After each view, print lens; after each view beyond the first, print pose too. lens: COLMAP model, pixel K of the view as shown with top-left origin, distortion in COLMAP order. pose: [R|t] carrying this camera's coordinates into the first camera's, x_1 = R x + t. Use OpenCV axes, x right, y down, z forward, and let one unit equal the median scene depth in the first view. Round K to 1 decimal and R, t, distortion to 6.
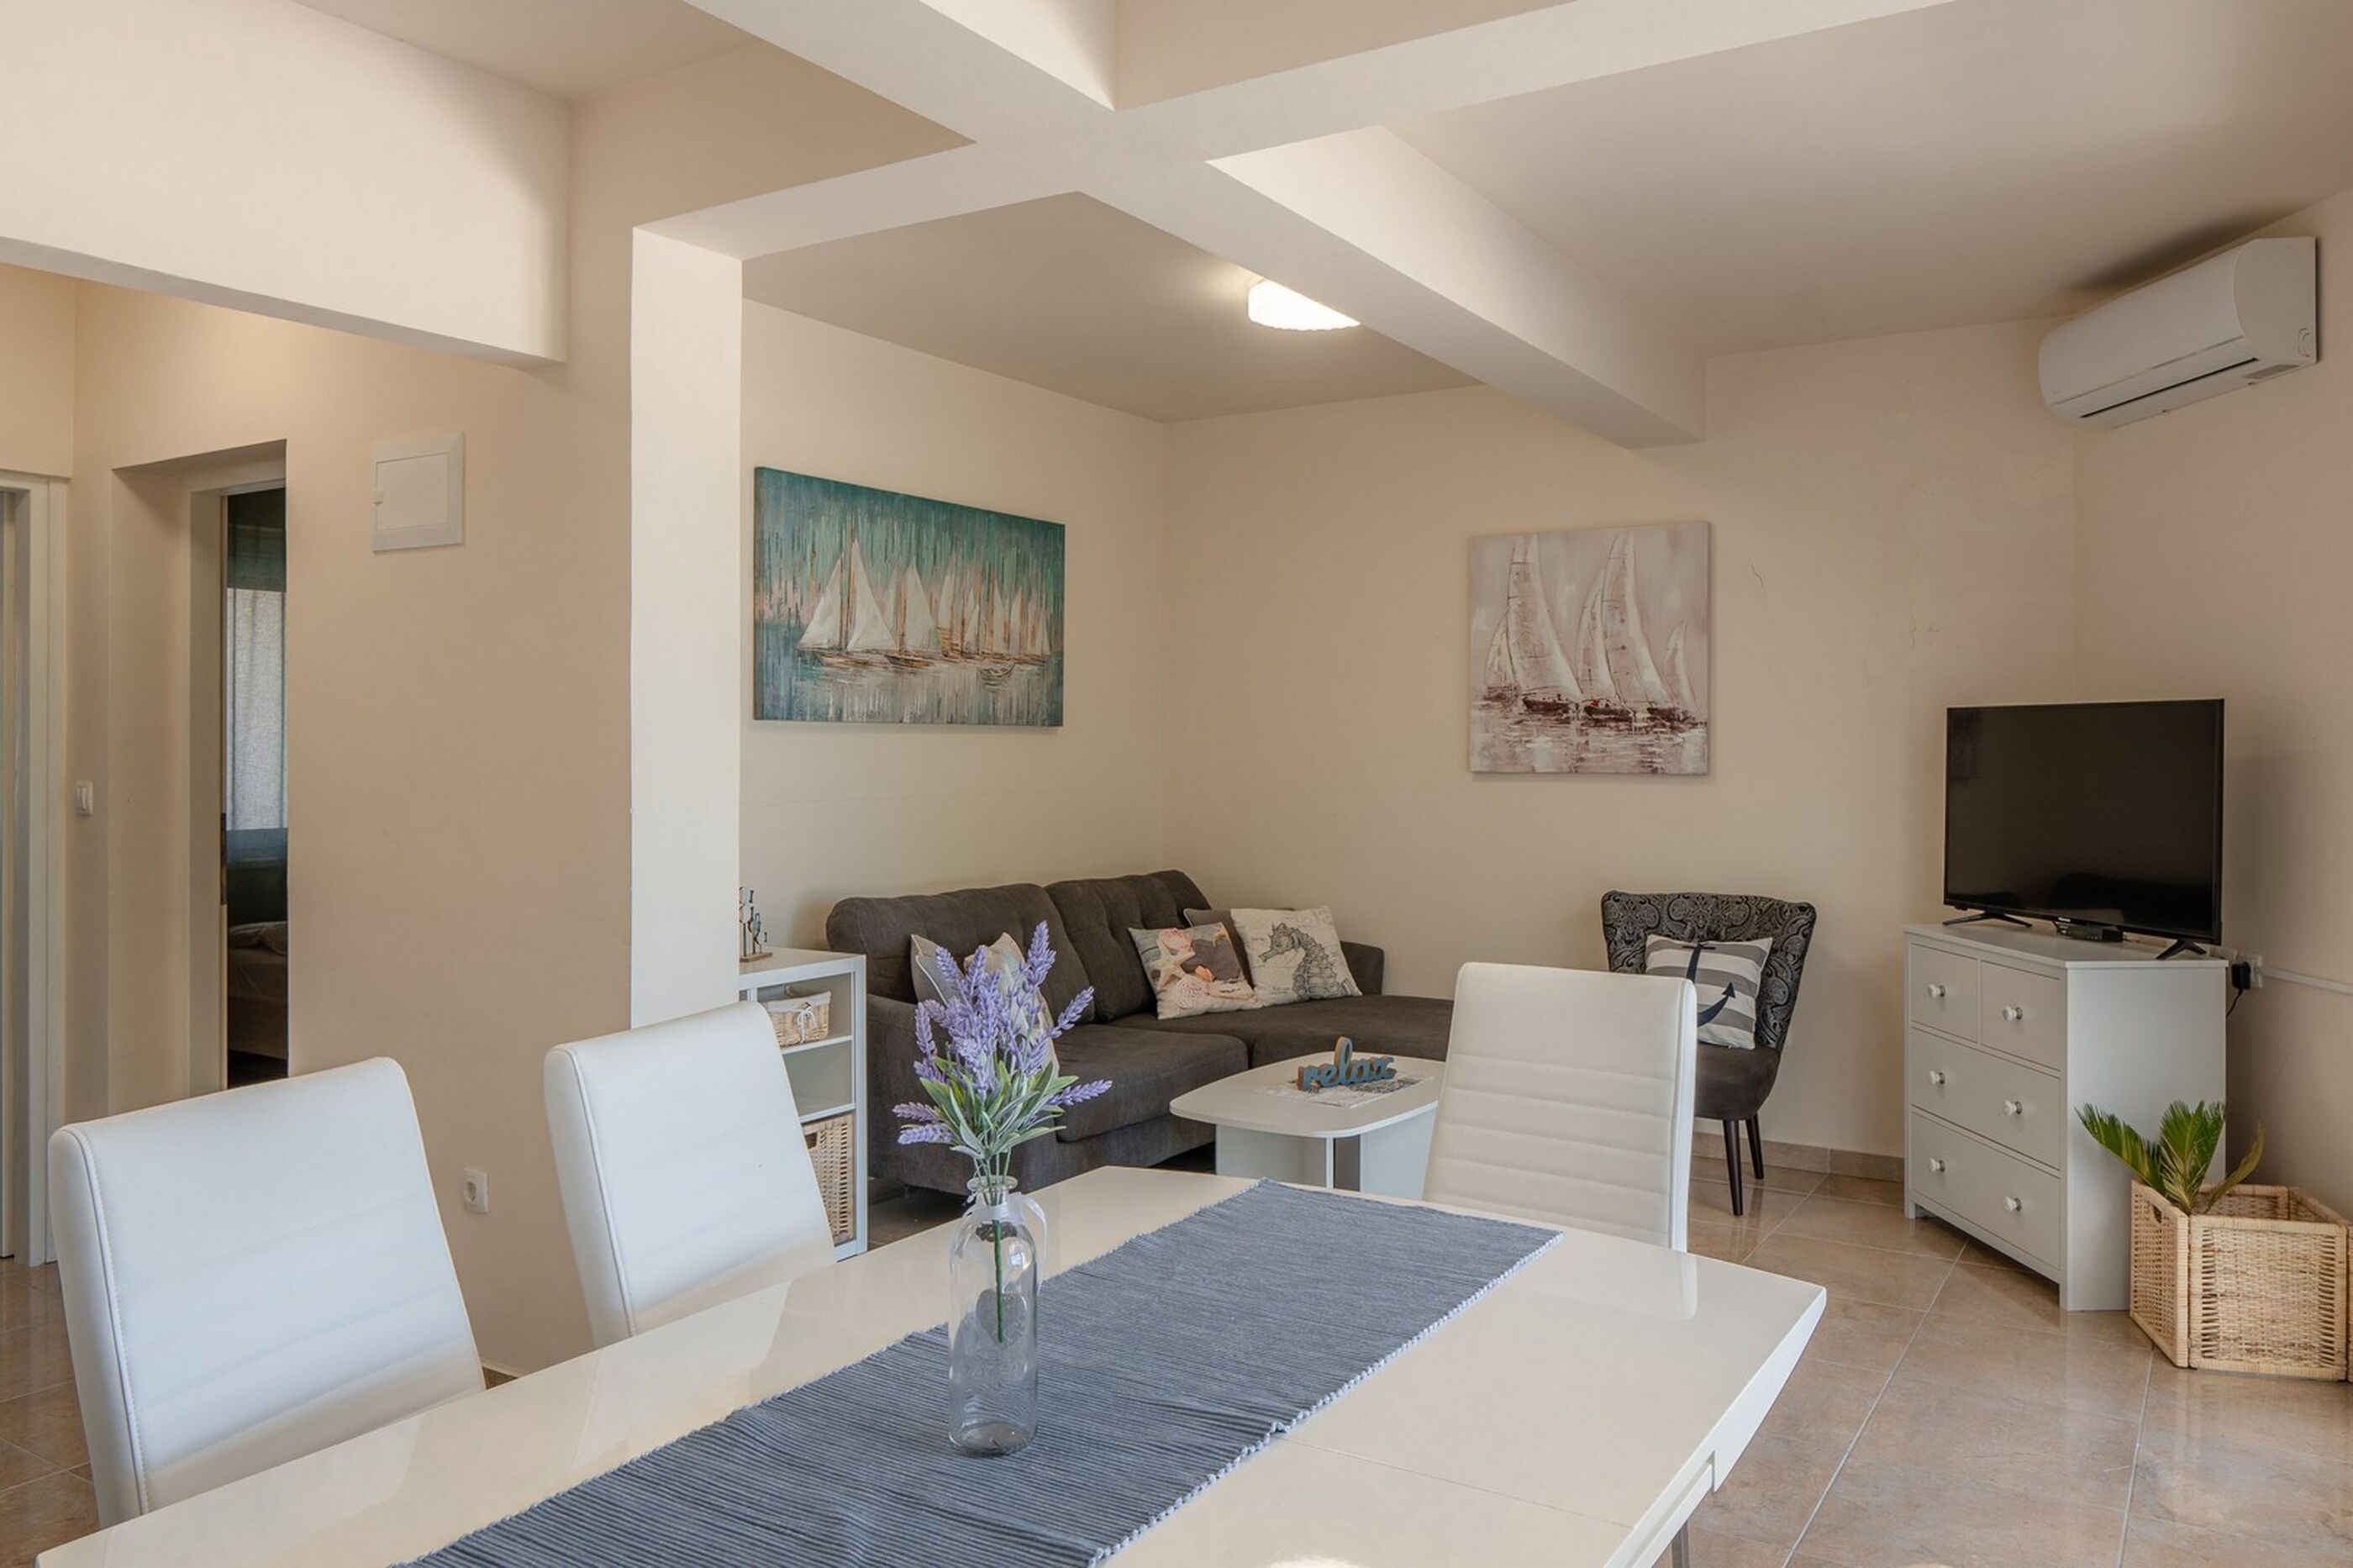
lens RADIAL K [[1661.9, 0, 1187.7], [0, 1661.9, 761.0], [0, 0, 1]] dist [-0.000834, -0.004025]
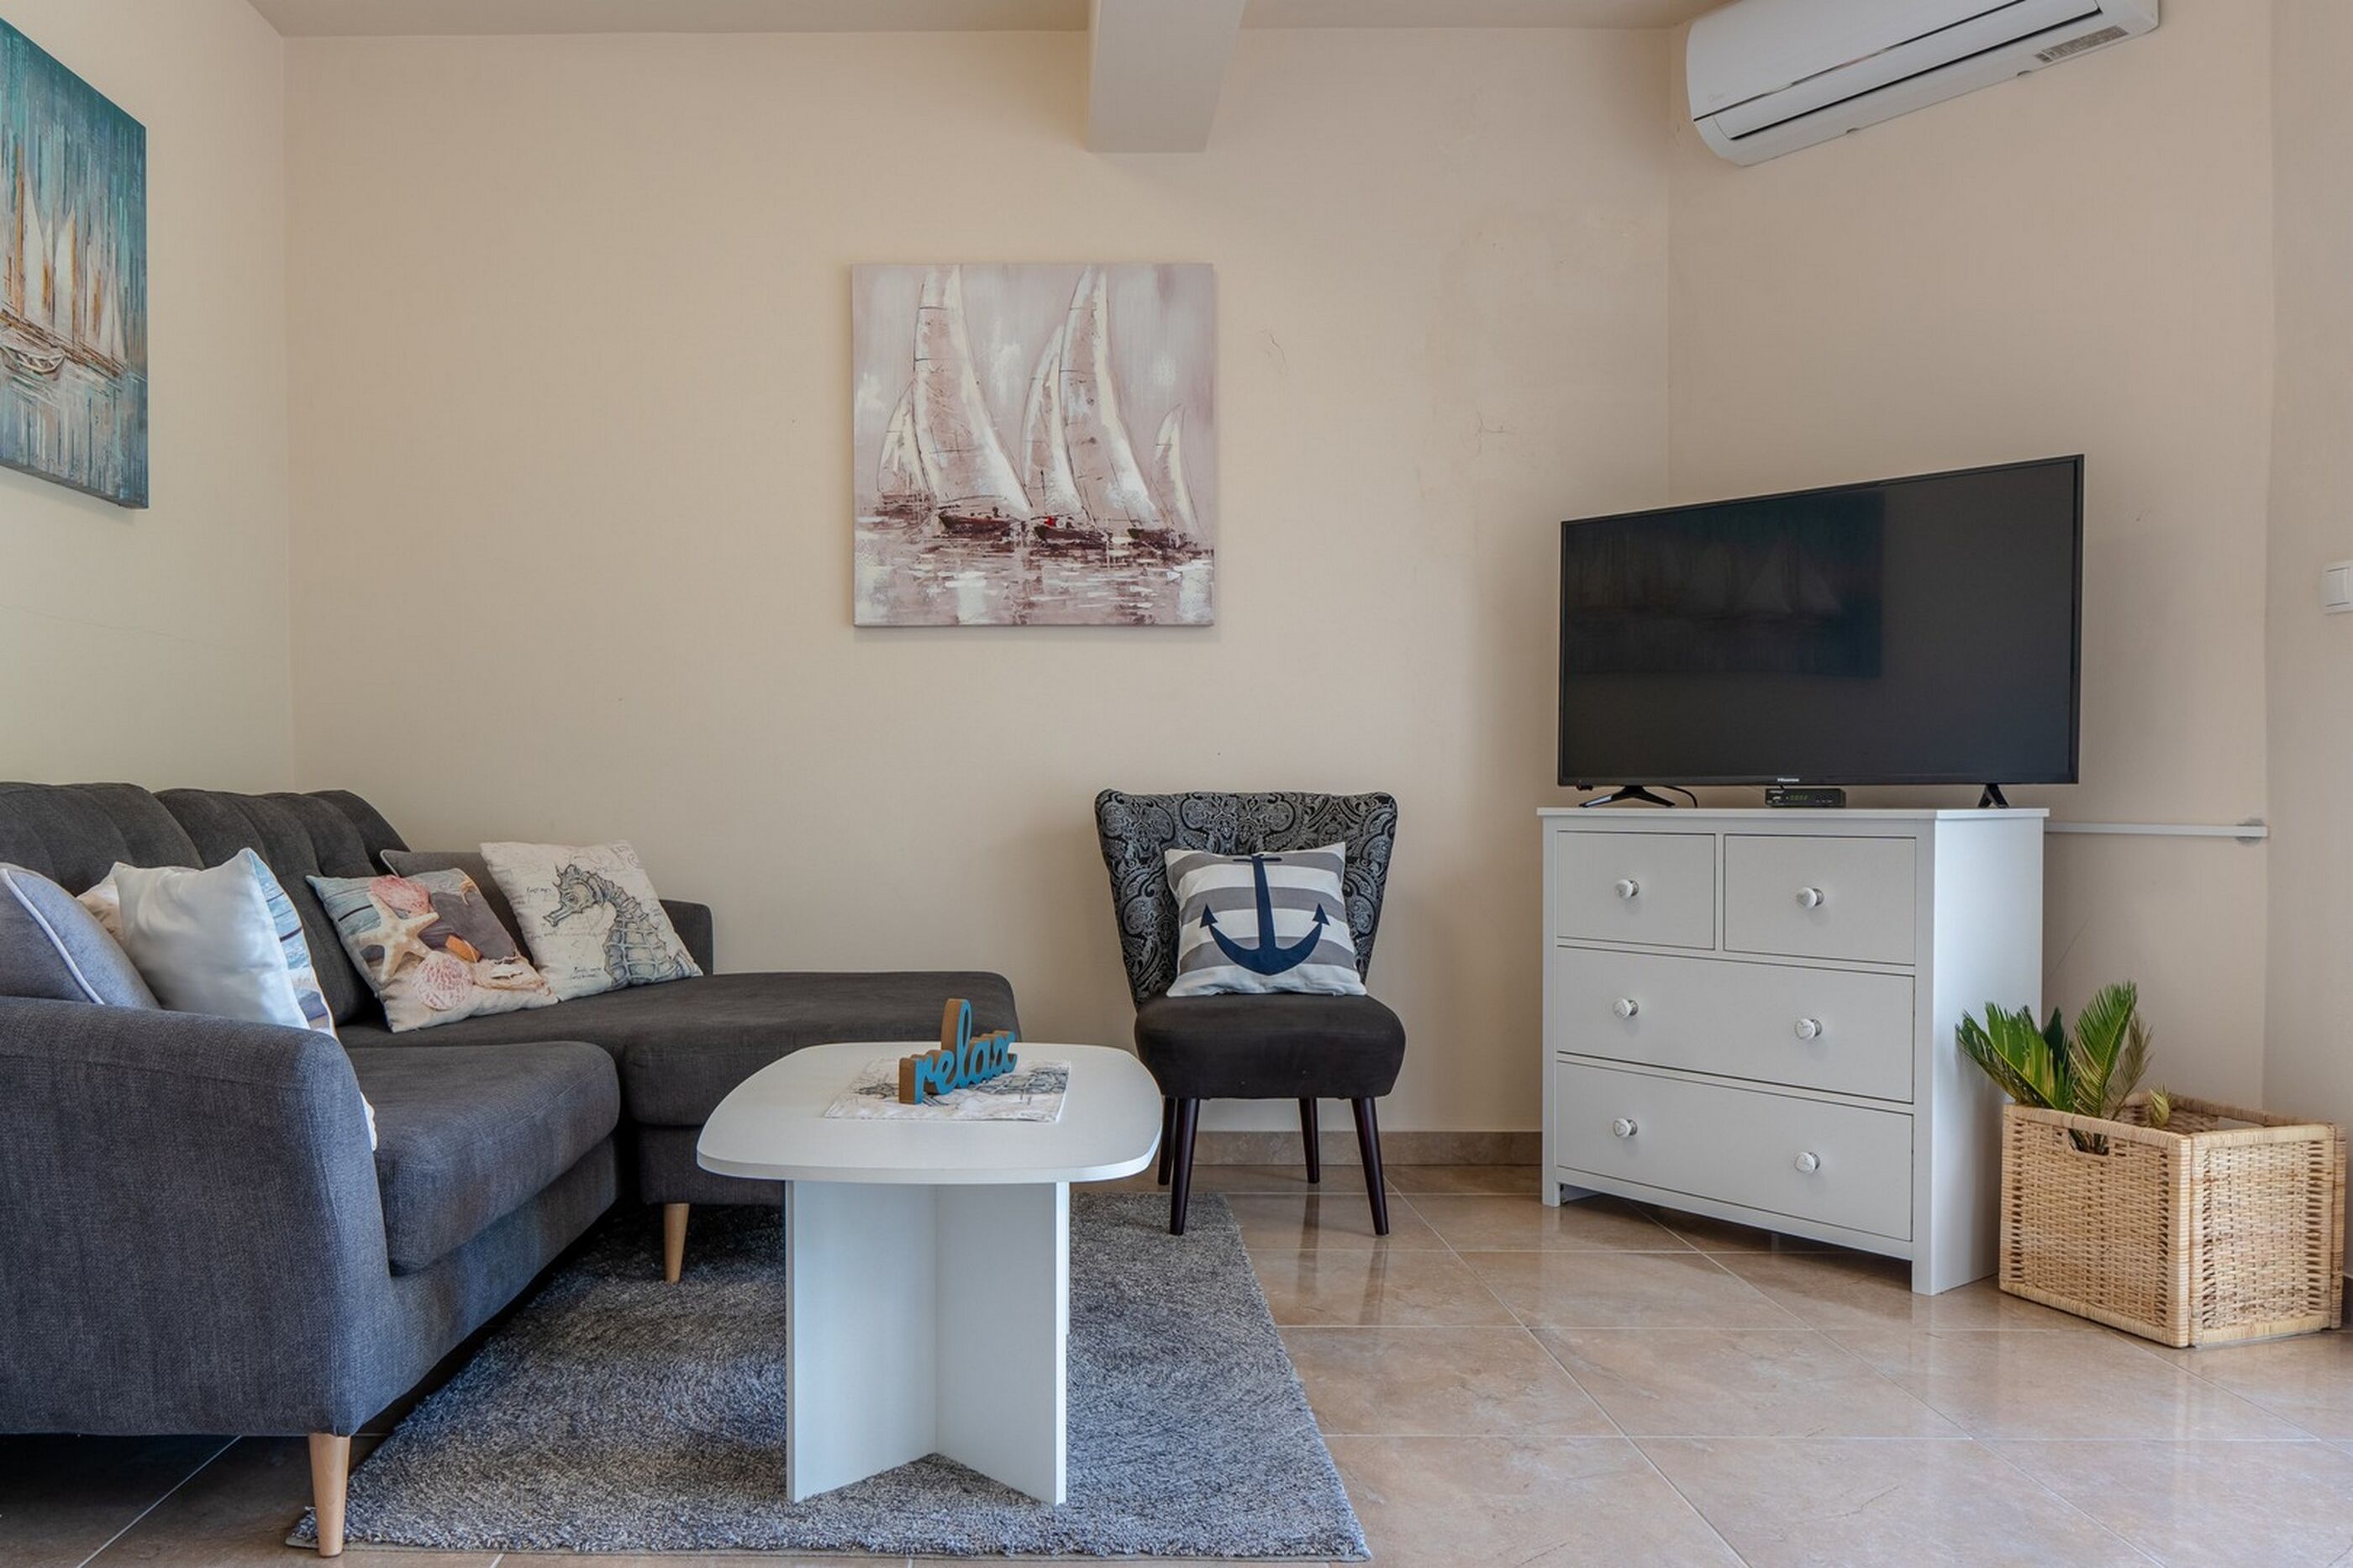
lens RADIAL K [[1661.9, 0, 1024.8], [0, 1661.9, 862.2], [0, 0, 1]] dist [-0.000834, -0.004025]
pose [[0.849953, -0.022960, 0.526359, -0.128118], [0.007359, 0.999470, 0.031714, 0.084532], [-0.526808, -0.023081, 0.849671, 0.430821]]
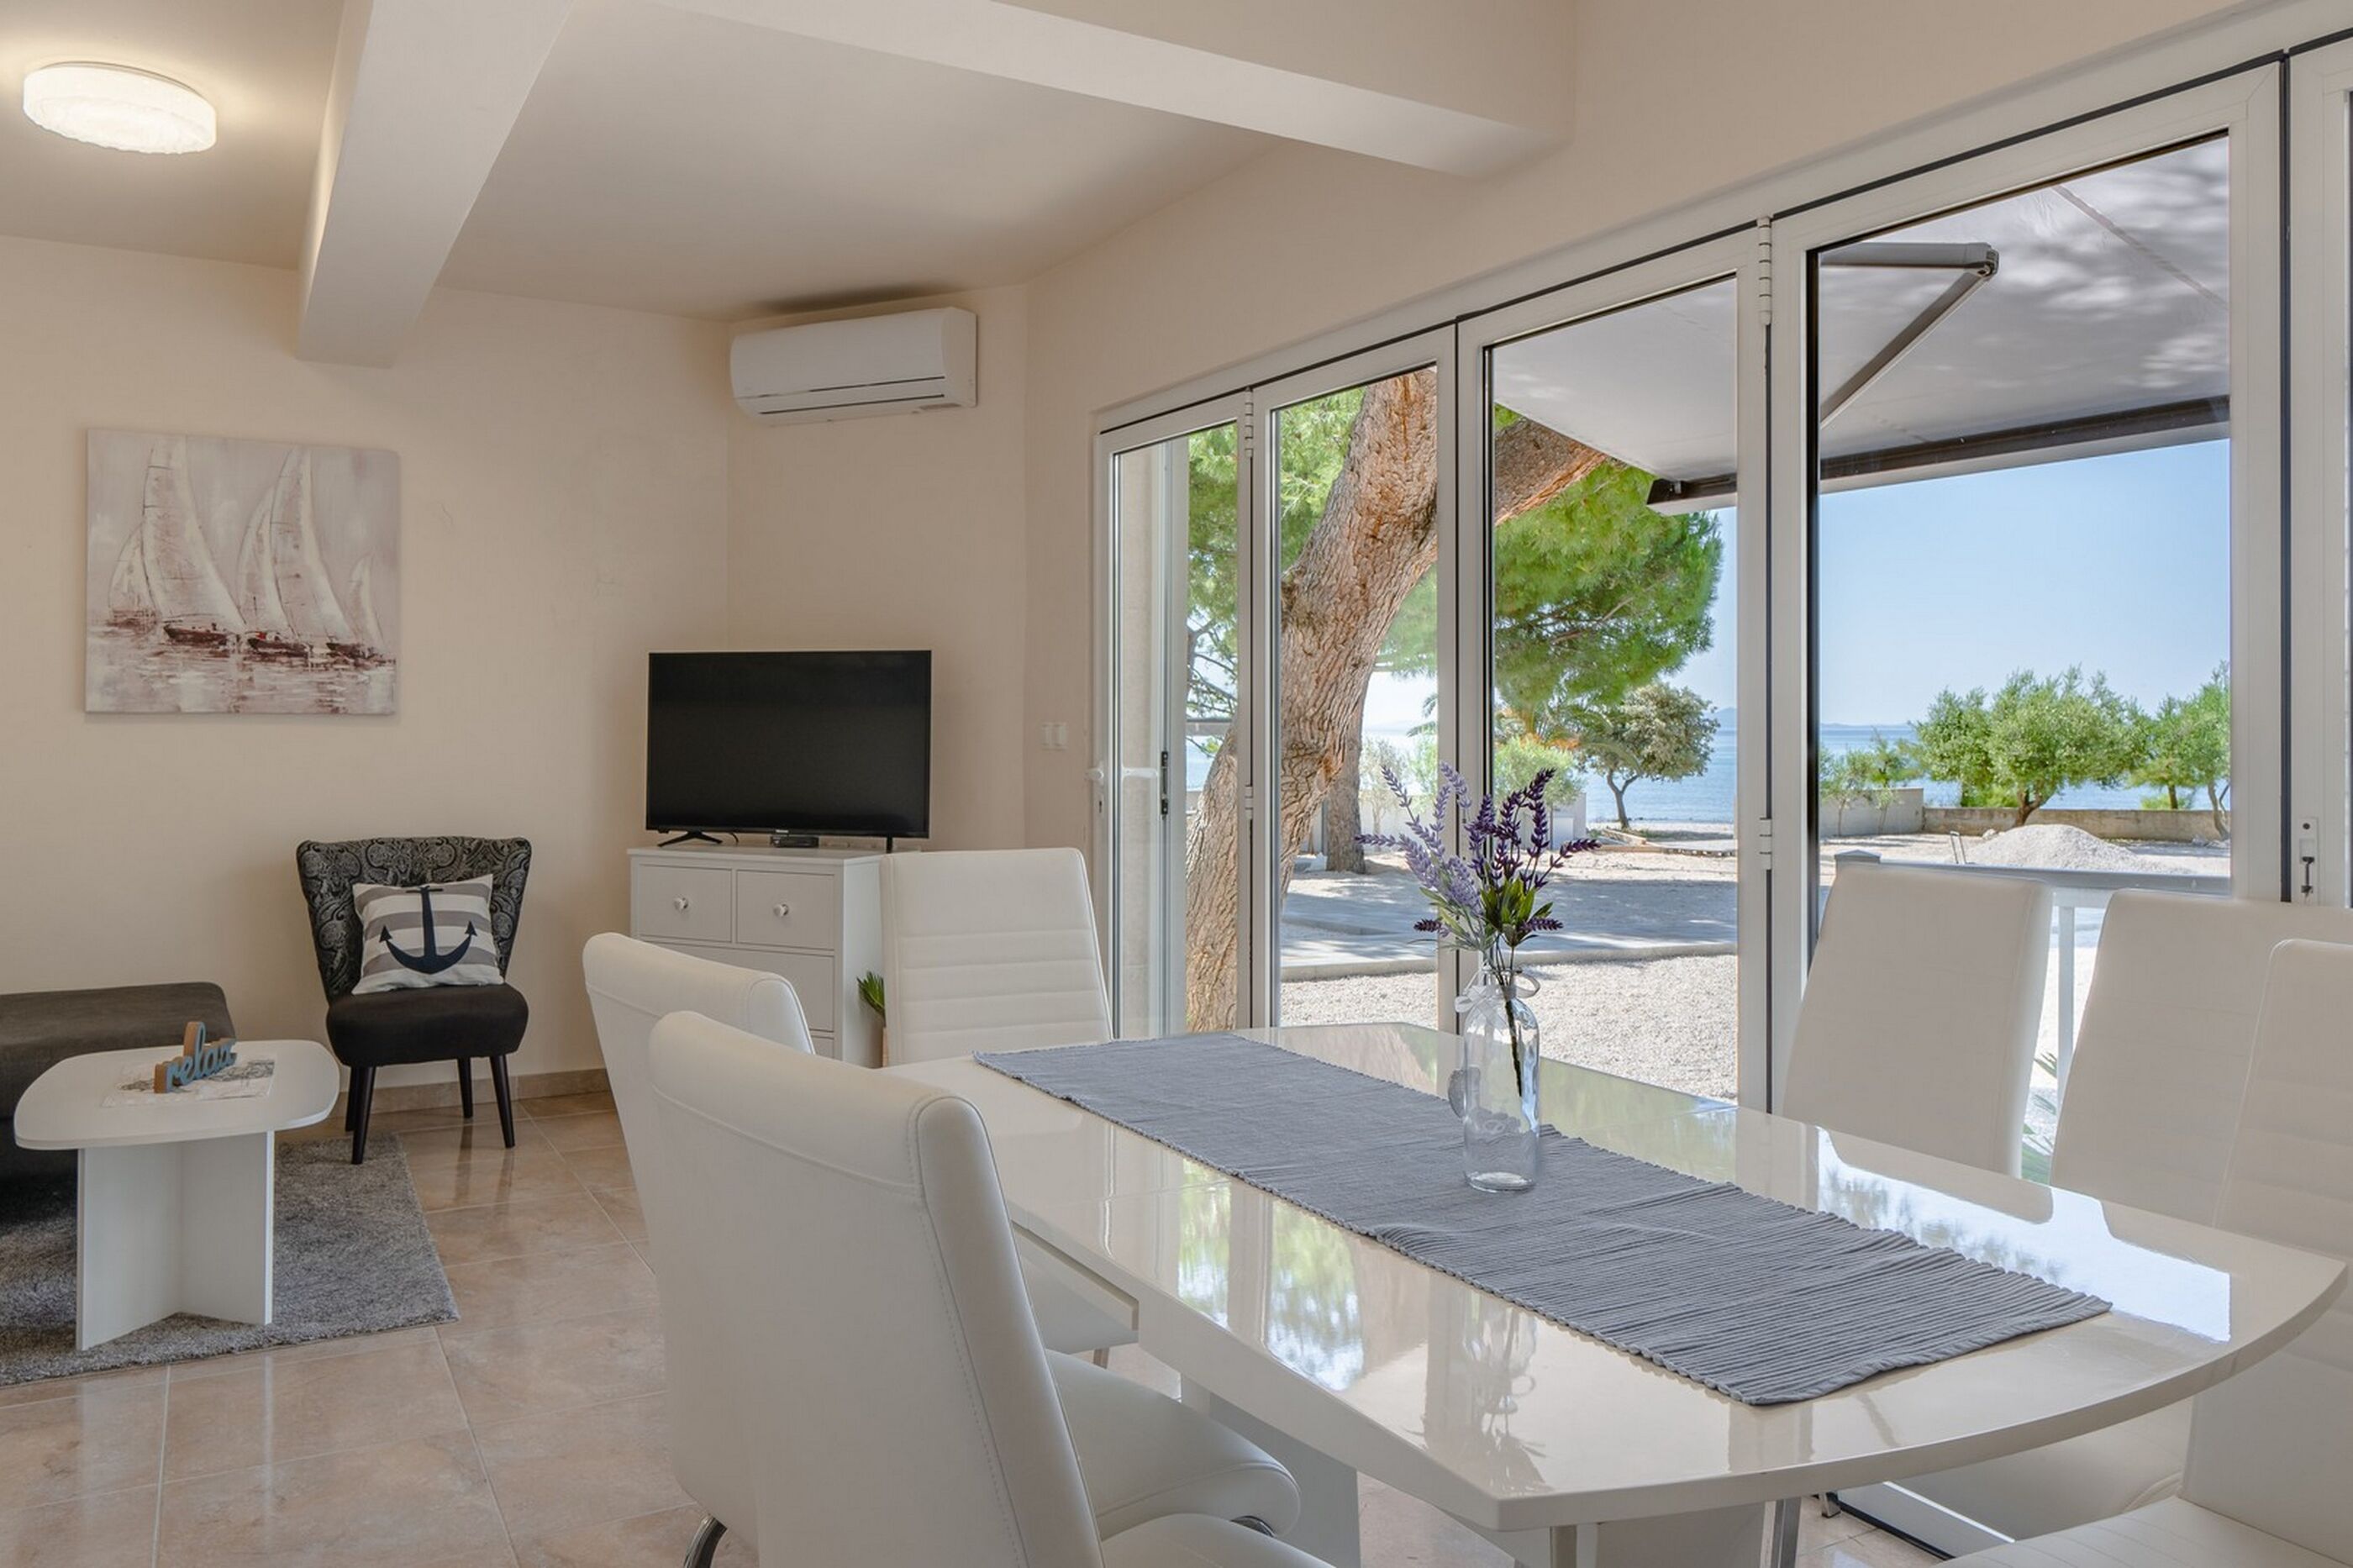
lens RADIAL K [[1661.9, 0, 1139.2], [0, 1661.9, 714.6], [0, 0, 1]] dist [-0.000834, -0.004025]
pose [[0.485306, 0.005749, 0.874325, -0.317340], [-0.000063, 0.999979, -0.006540, 0.014422], [-0.874344, 0.003119, 0.485296, 0.148646]]
